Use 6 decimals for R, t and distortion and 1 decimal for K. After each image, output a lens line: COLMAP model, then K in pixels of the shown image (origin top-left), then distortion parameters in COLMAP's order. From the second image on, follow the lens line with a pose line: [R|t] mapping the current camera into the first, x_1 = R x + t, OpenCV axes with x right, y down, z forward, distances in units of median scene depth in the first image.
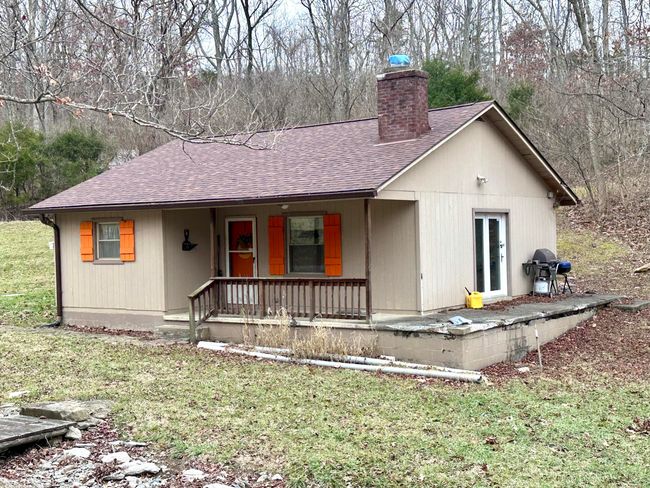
lens RADIAL K [[903.0, 0, 325.0], [0, 903.0, 244.0], [0, 0, 1]] dist [0.089966, 0.006095]
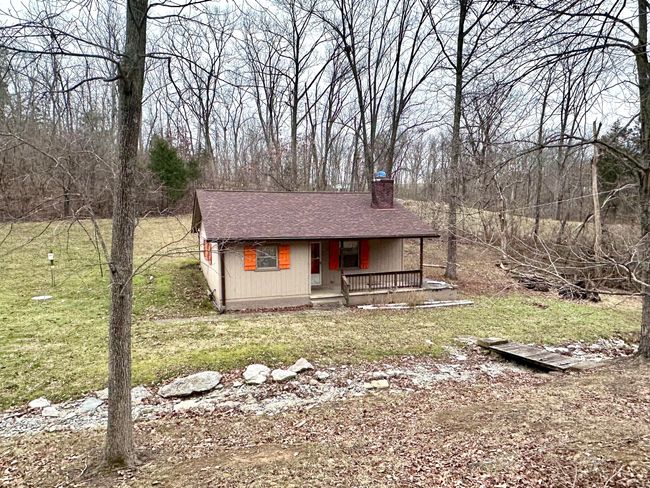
lens RADIAL K [[441.2, 0, 324.4], [0, 441.2, 265.9], [0, 0, 1]] dist [-0.000040, -0.000011]
pose [[0.558959, -0.076153, 0.825691, -0.894474], [-0.002836, 0.995592, 0.093743, -0.069025], [-0.829190, -0.054741, 0.556280, 0.454730]]
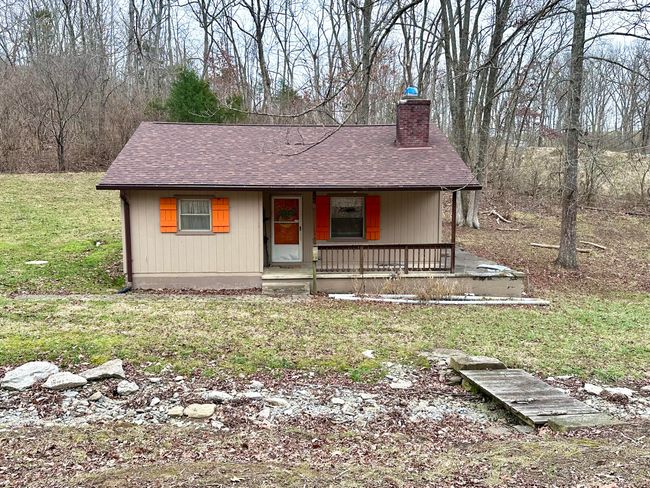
lens RADIAL K [[606.8, 0, 325.0], [0, 606.8, 244.0], [0, 0, 1]] dist [0.077802, -0.008434]
pose [[0.779337, -0.042330, 0.625174, -0.617918], [-0.011361, 0.996597, 0.081642, -0.033596], [-0.626502, -0.070730, 0.776204, 0.286355]]
